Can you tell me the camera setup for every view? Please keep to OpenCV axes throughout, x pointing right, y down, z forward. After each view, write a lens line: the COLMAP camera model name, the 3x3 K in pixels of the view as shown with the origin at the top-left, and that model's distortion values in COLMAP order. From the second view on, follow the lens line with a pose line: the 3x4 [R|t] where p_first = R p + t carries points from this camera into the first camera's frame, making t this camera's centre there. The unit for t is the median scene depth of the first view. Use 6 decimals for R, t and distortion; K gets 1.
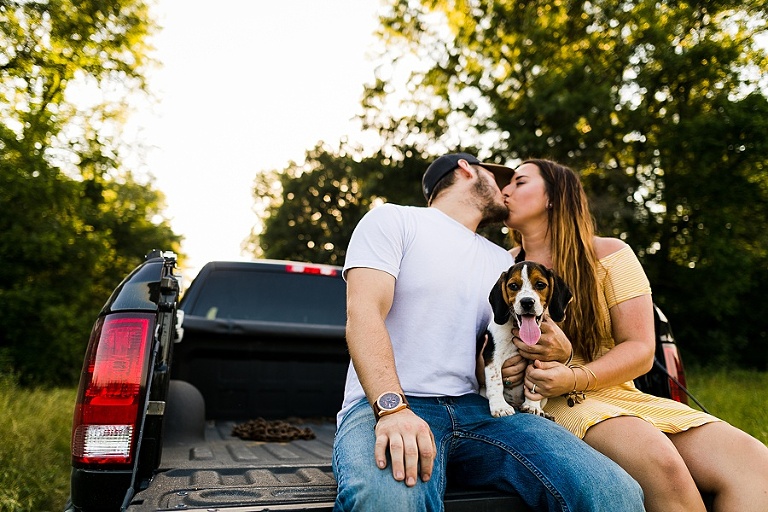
lens RADIAL K [[514.3, 0, 383.1], [0, 514.3, 255.5], [0, 0, 1]] dist [0.010845, 0.001666]
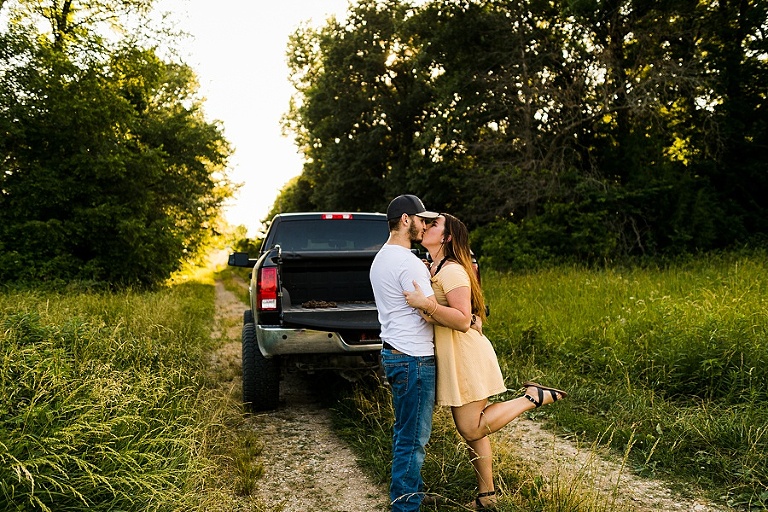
lens RADIAL K [[629.0, 0, 382.9], [0, 629.0, 250.2], [0, 0, 1]] dist [-0.000853, 0.001999]
pose [[0.991200, -0.045883, -0.124170, 0.030995], [0.070284, 0.977288, 0.199922, -0.031829], [0.112176, -0.206890, 0.971912, -0.119170]]
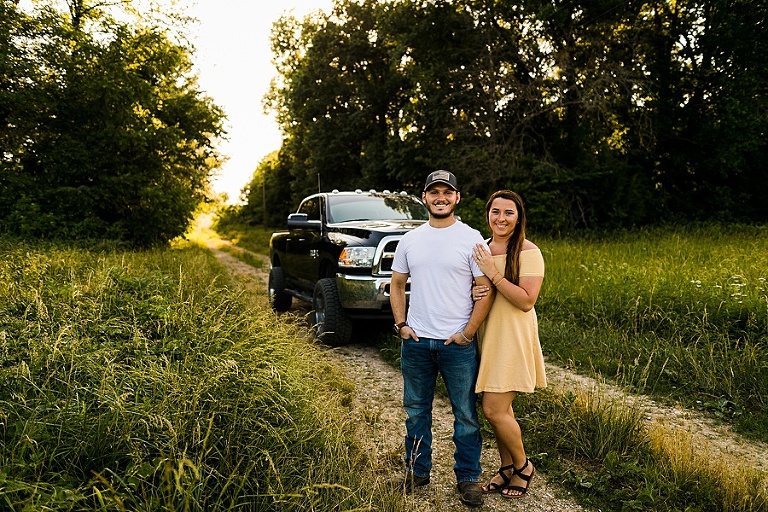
lens RADIAL K [[556.4, 0, 382.1], [0, 556.4, 250.3], [0, 0, 1]] dist [-0.011690, 0.003409]
pose [[0.997724, -0.018604, -0.064813, 0.006019], [0.034791, 0.965394, 0.258465, -0.038885], [0.057762, -0.260132, 0.963844, -0.142075]]
